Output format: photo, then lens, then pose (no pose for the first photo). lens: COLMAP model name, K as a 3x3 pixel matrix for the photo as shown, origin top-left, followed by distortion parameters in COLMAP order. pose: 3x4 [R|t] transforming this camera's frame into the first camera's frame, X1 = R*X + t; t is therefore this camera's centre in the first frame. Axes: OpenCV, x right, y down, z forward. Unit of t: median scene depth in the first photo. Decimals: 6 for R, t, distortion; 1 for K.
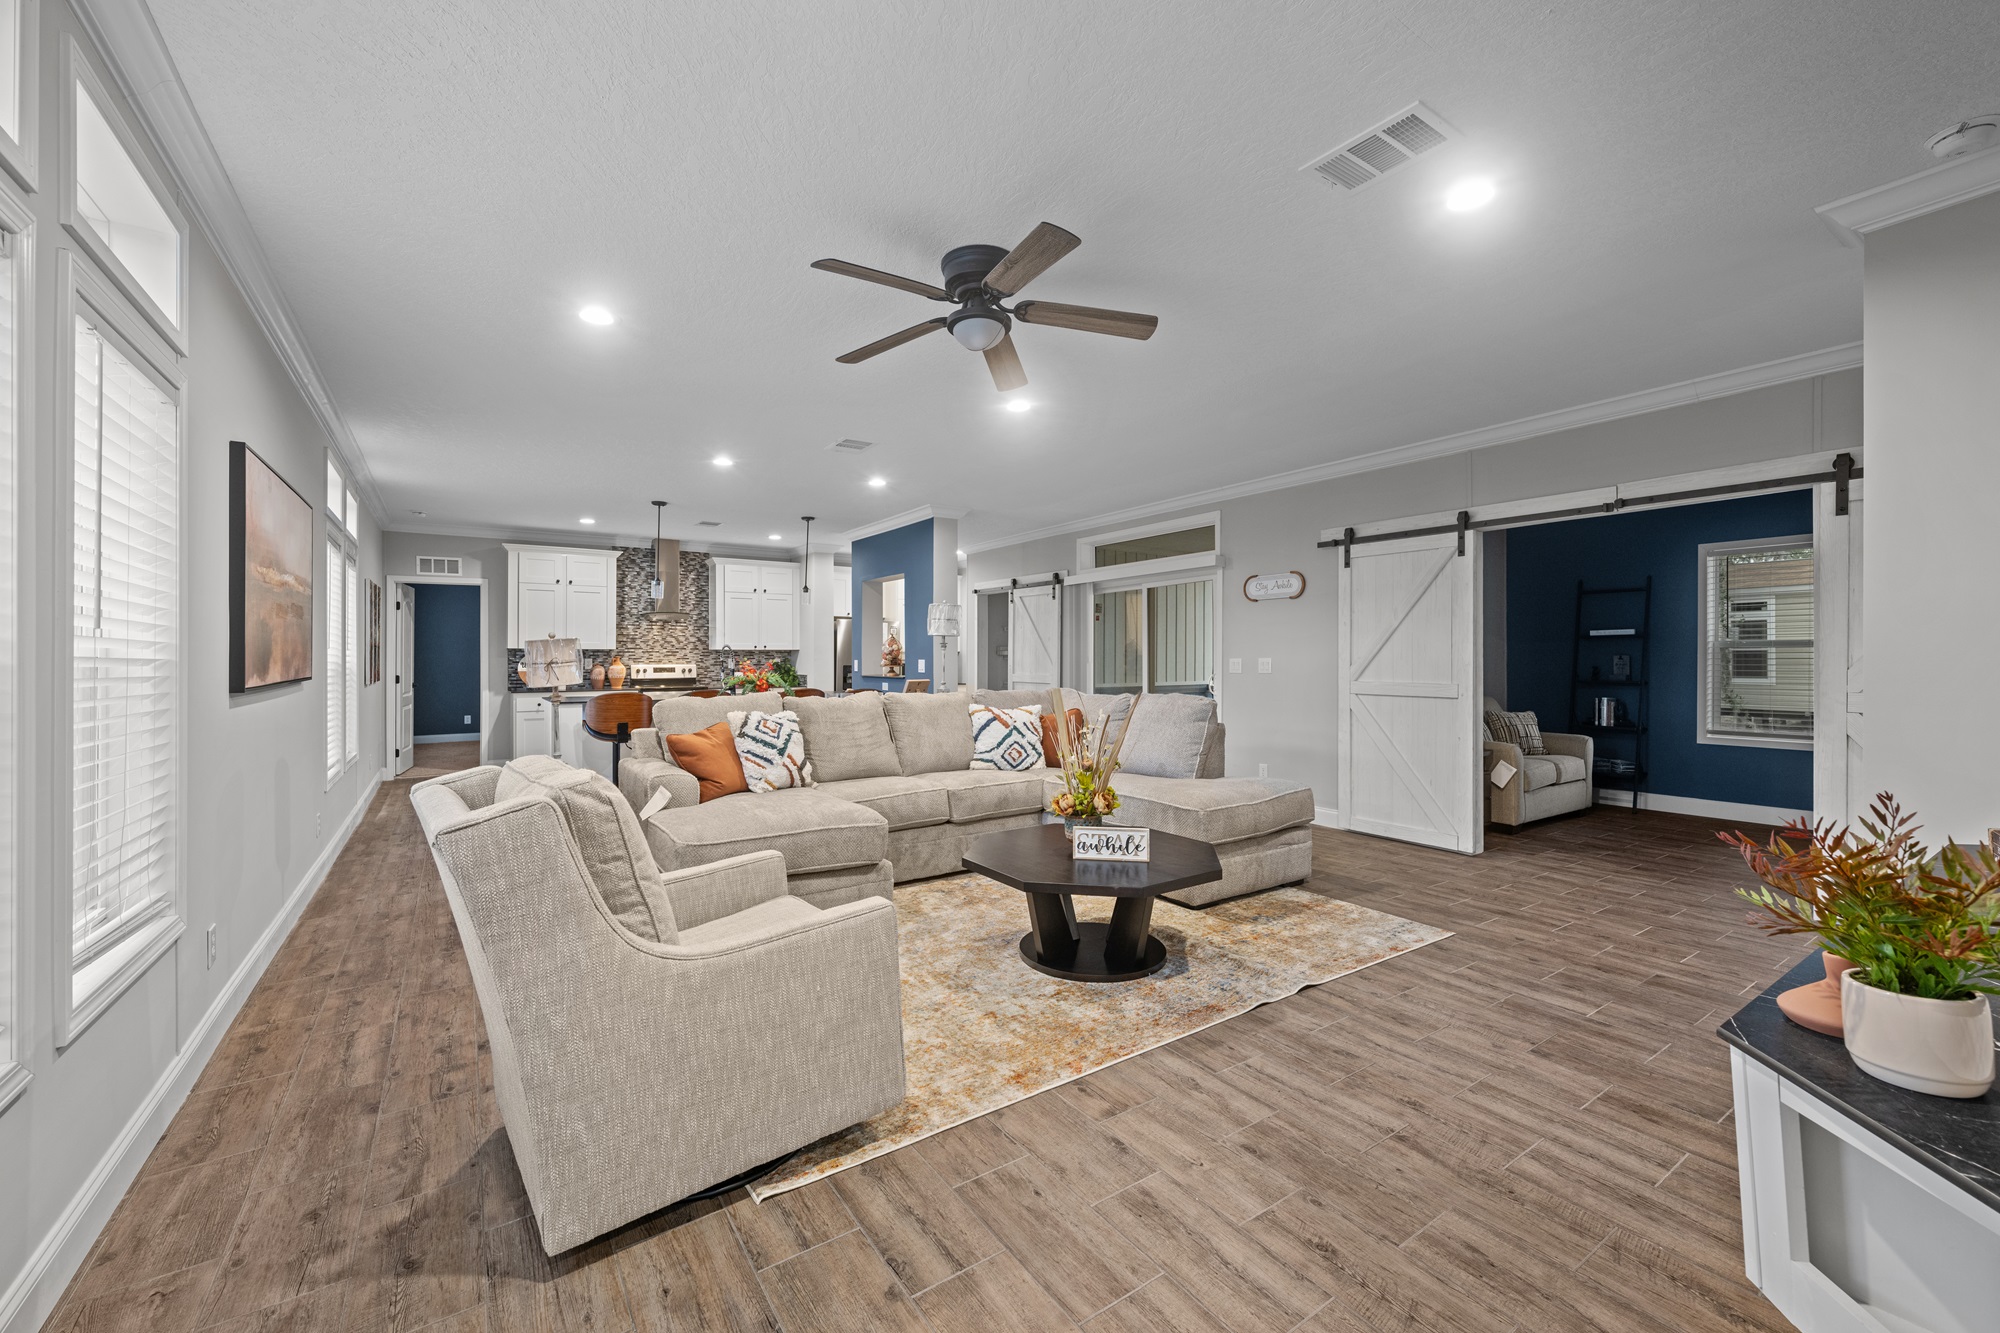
lens RADIAL K [[793.7, 0, 993.7], [0, 793.7, 661.5], [0, 0, 1]] dist [-0.001971, 0.000382]
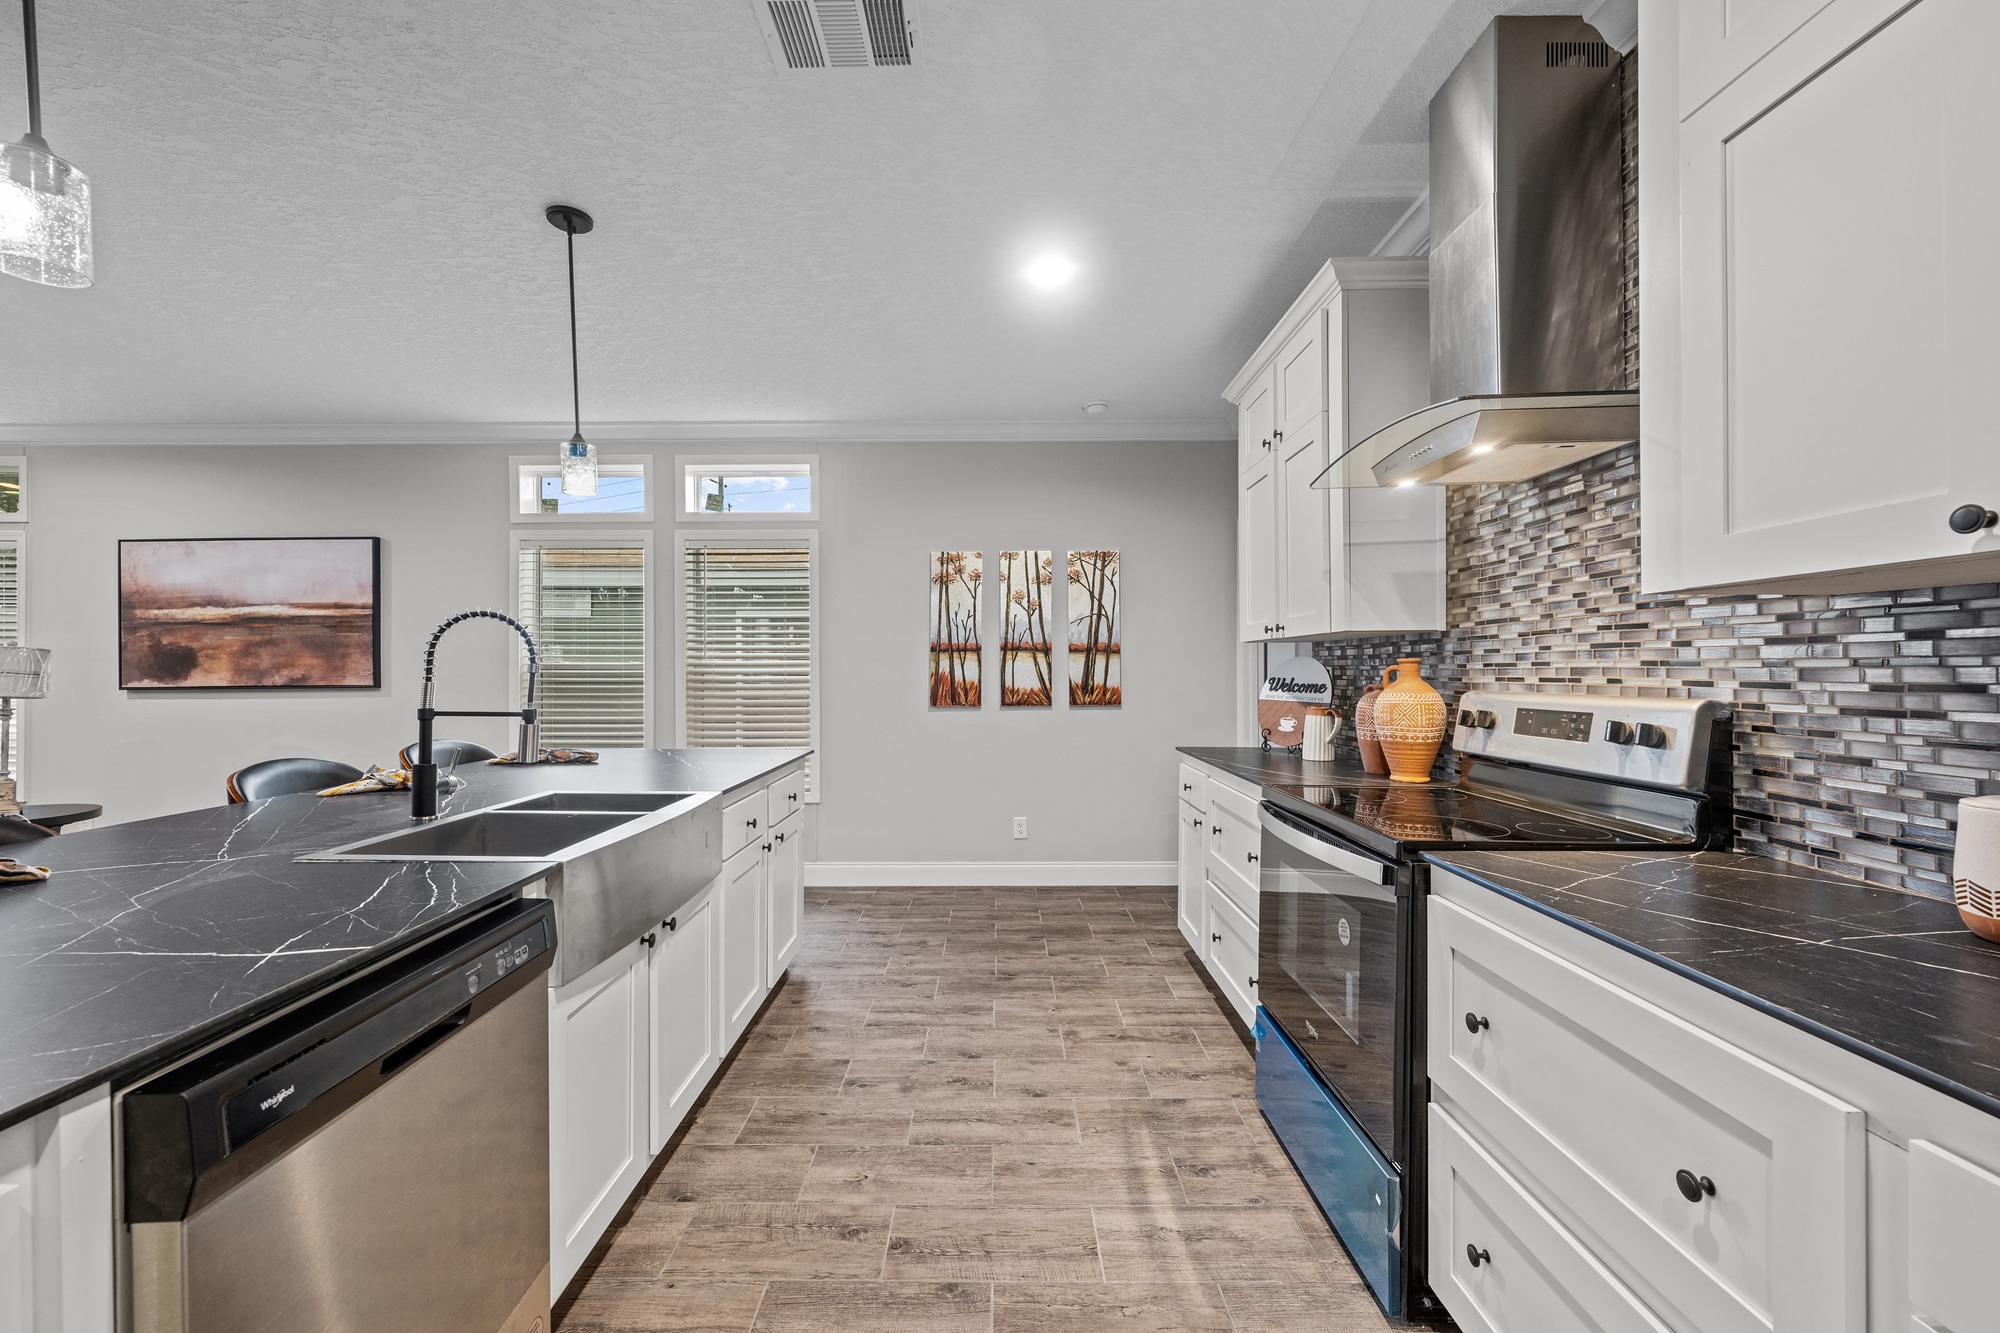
lens RADIAL K [[792.7, 0, 989.9], [0, 792.7, 669.0], [0, 0, 1]] dist [-0.001140, 0.000588]
pose [[-0.568059, -0.000940, -0.822987, -0.210482], [-0.001667, 0.999999, 0.000009, -0.002760], [0.822986, 0.001377, -0.568060, 1.180136]]
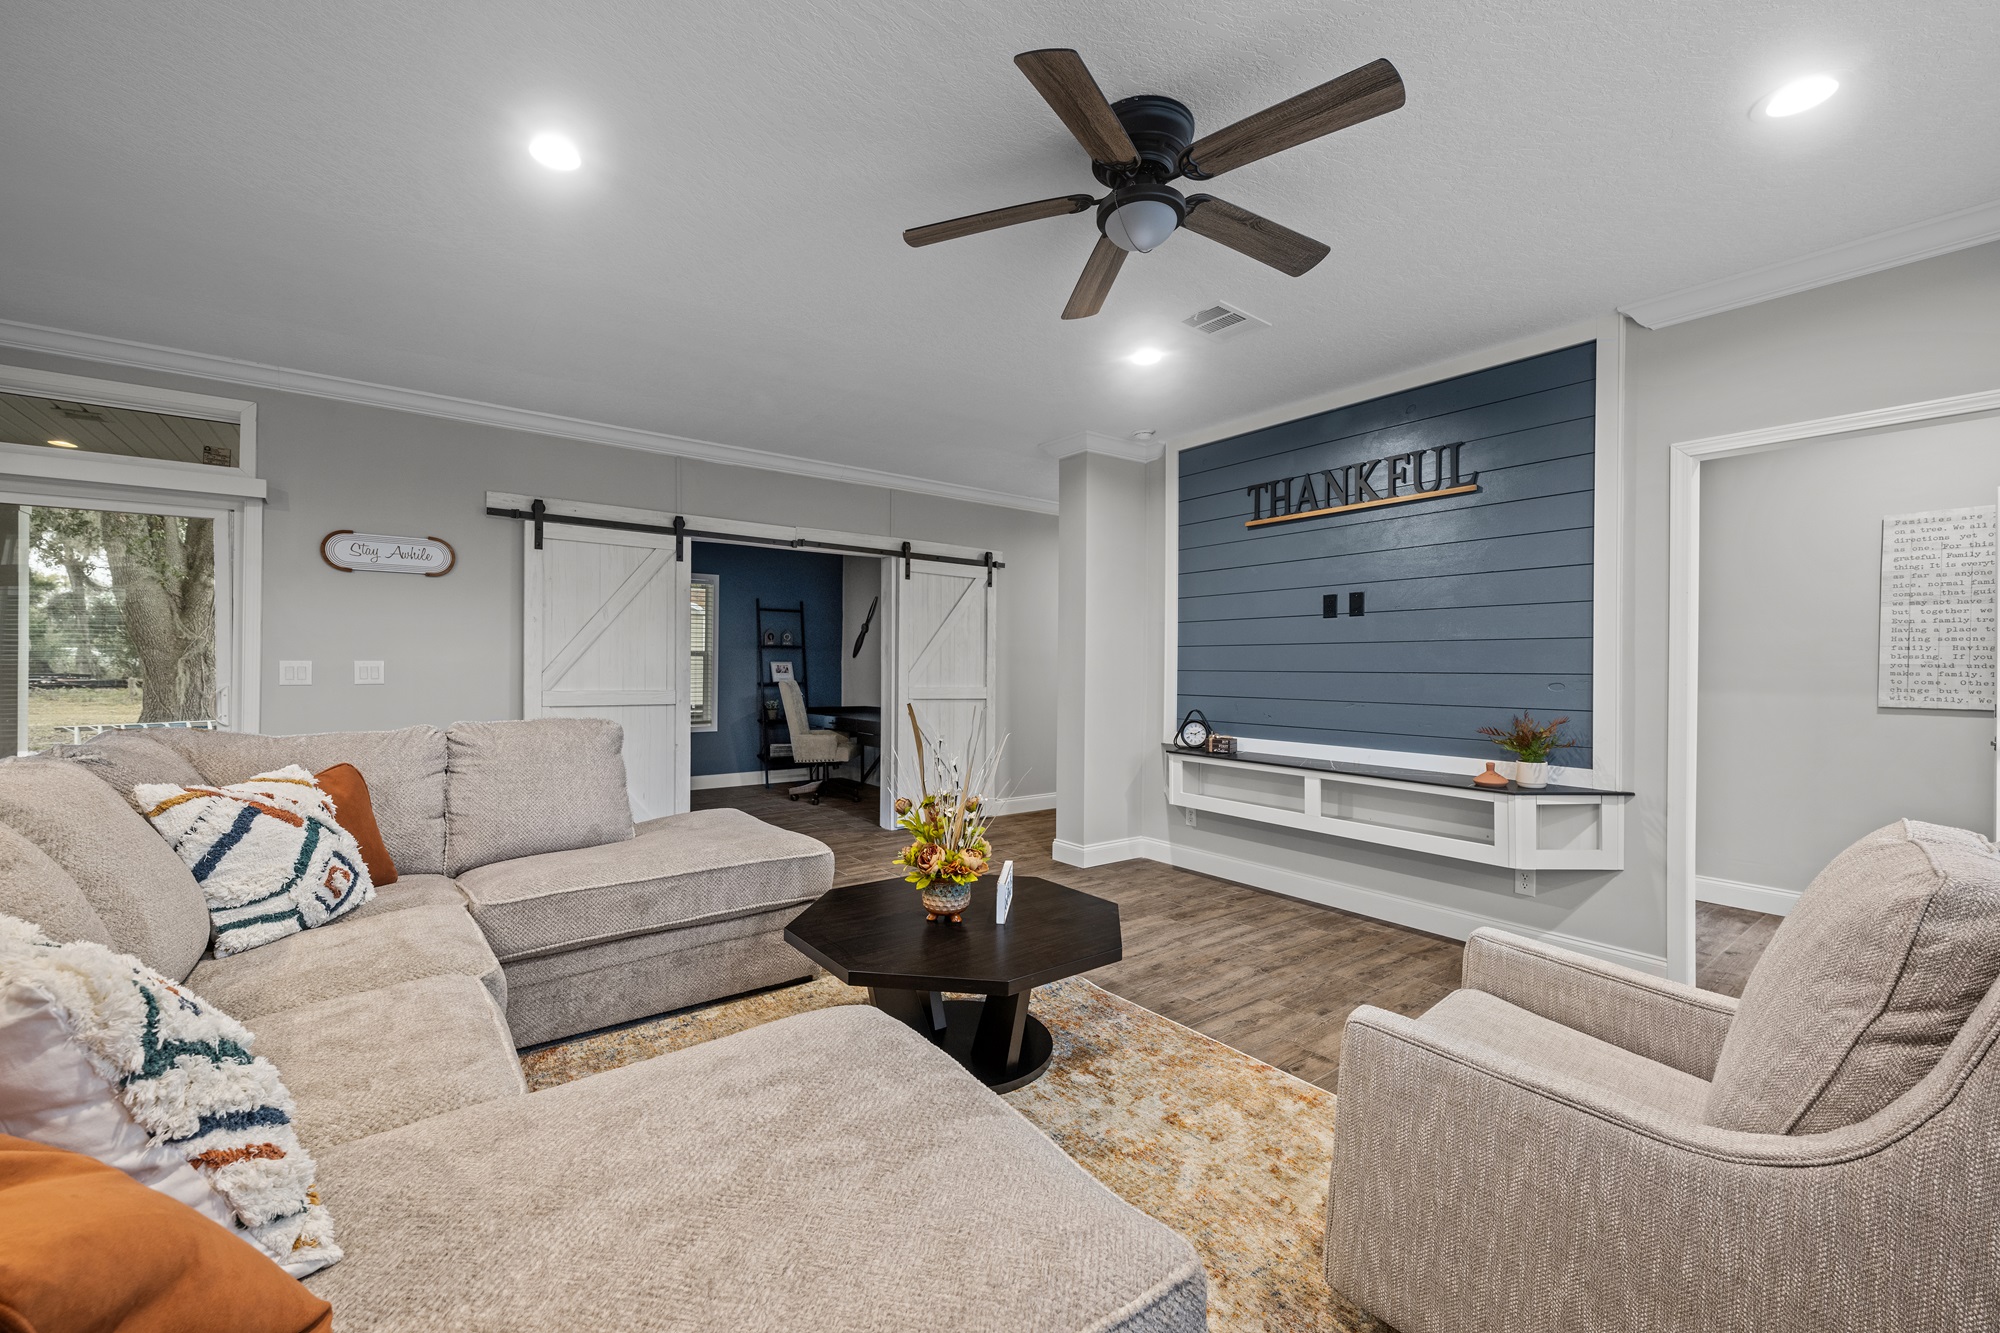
lens RADIAL K [[792.7, 0, 989.9], [0, 792.7, 669.0], [0, 0, 1]] dist [-0.001140, 0.000588]
pose [[-0.053074, -0.002400, 0.998588, -0.262902], [-0.004831, 0.999986, 0.002147, -0.001147], [-0.998579, -0.004710, -0.053085, 0.412422]]
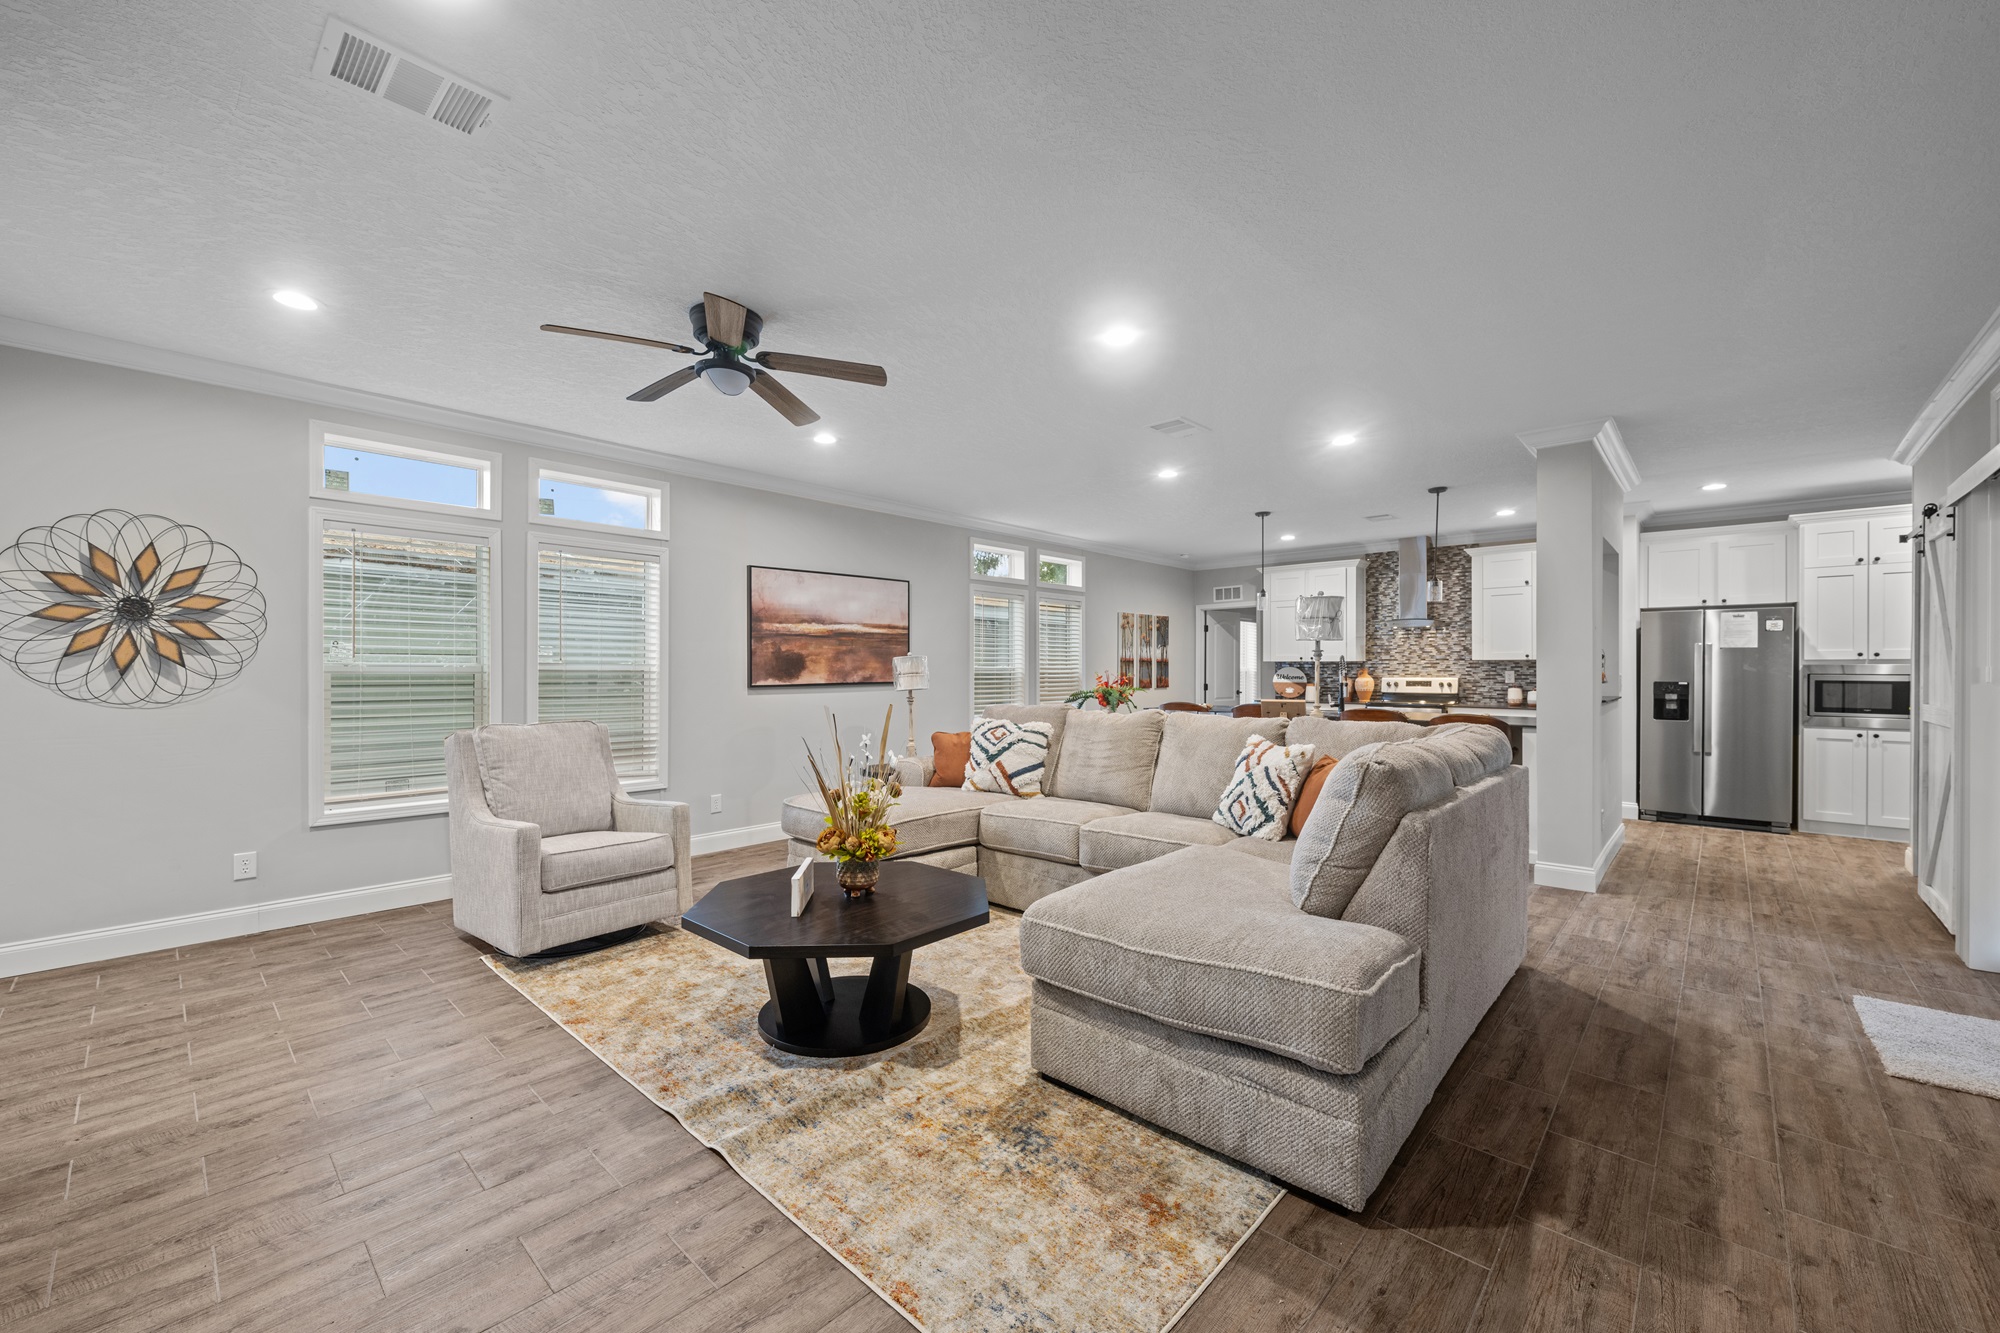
lens RADIAL K [[792.7, 0, 989.9], [0, 792.7, 669.0], [0, 0, 1]] dist [-0.001140, 0.000588]
pose [[0.226761, -0.000601, -0.973950, 0.404962], [-0.004235, 0.999990, -0.001603, -0.002785], [0.973941, 0.004489, 0.226756, 0.389884]]
